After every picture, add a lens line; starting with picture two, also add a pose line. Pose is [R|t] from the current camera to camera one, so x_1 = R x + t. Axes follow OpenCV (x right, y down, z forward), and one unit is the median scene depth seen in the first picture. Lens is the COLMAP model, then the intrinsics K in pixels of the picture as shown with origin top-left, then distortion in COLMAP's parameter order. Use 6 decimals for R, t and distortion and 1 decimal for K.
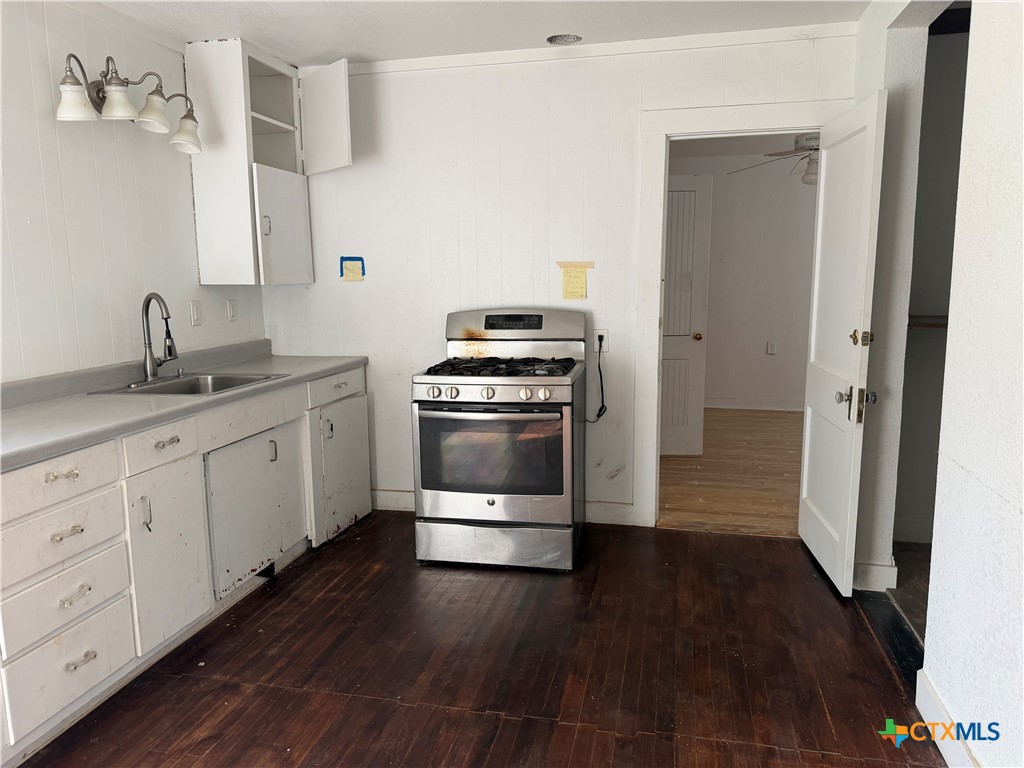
lens RADIAL K [[742.5, 0, 527.9], [0, 742.5, 384.4], [0, 0, 1]] dist [0.139033, -0.221752]
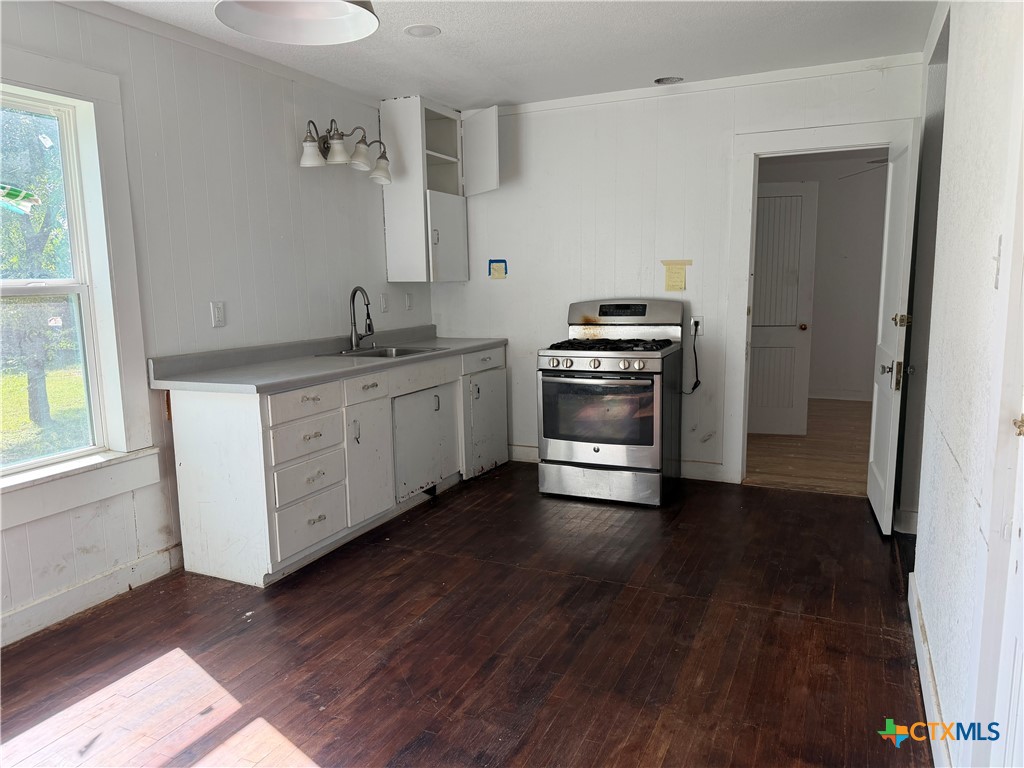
lens RADIAL K [[742.5, 0, 527.9], [0, 742.5, 384.4], [0, 0, 1]] dist [0.139033, -0.221752]
pose [[0.979763, 0.022625, -0.198881, 0.084922], [-0.023211, 0.999730, -0.000615, 0.048768], [0.198813, 0.005219, 0.980024, -0.268745]]
